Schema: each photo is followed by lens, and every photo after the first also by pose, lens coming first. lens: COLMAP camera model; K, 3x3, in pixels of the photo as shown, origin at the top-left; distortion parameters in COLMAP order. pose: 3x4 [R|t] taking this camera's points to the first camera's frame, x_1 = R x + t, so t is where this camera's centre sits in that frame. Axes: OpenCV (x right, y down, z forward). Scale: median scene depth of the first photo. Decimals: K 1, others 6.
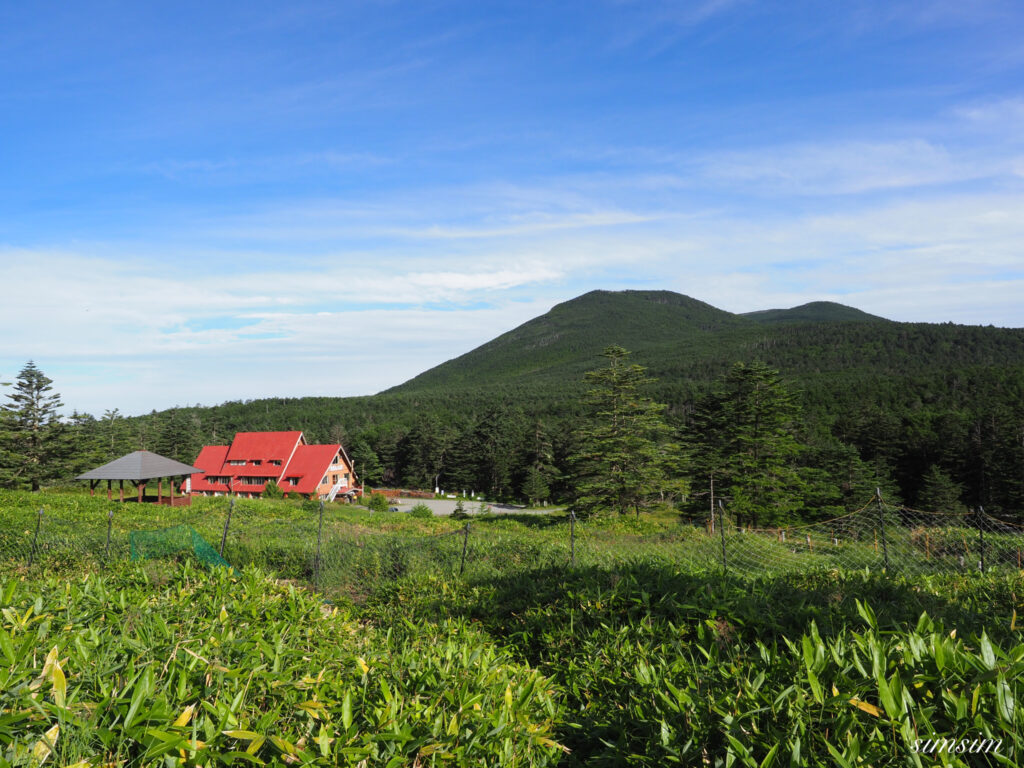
lens RADIAL K [[935.3, 0, 511.9], [0, 935.3, 384.2], [0, 0, 1]] dist [-0.020245, 0.000000]
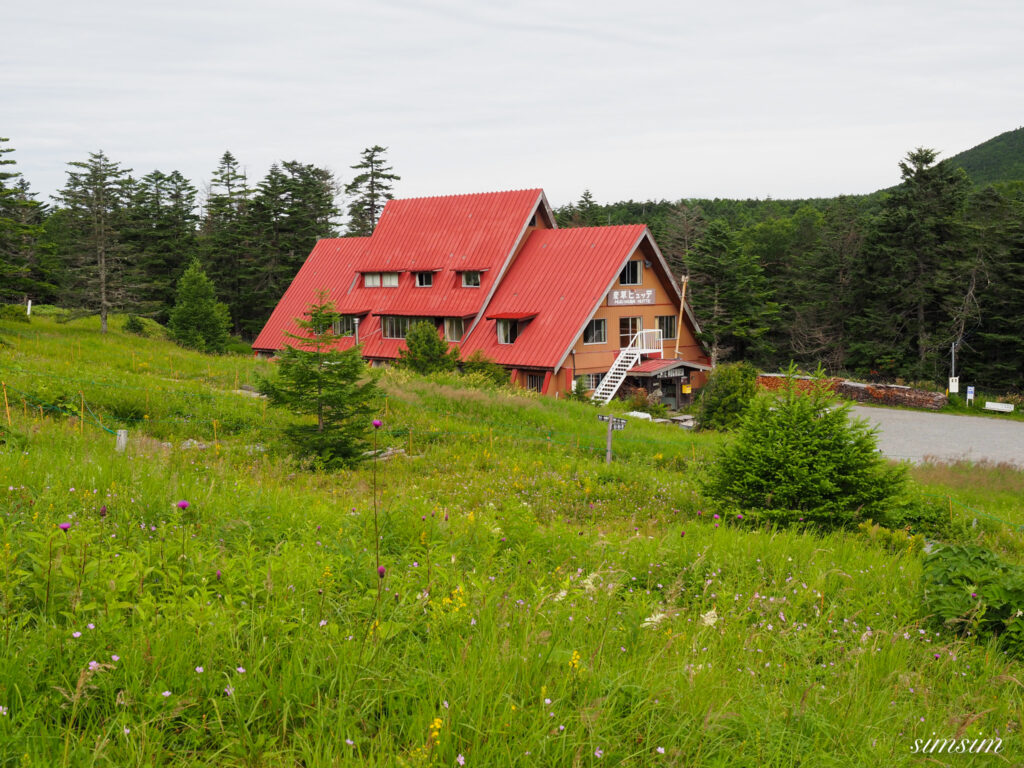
lens RADIAL K [[935.3, 0, 513.2], [0, 935.3, 383.2], [0, 0, 1]] dist [-0.020245, 0.000000]
pose [[0.886267, 0.060329, -0.459229, -0.072194], [-0.008015, 0.993330, 0.115027, 0.082146], [0.463106, -0.098264, 0.880839, 0.686557]]
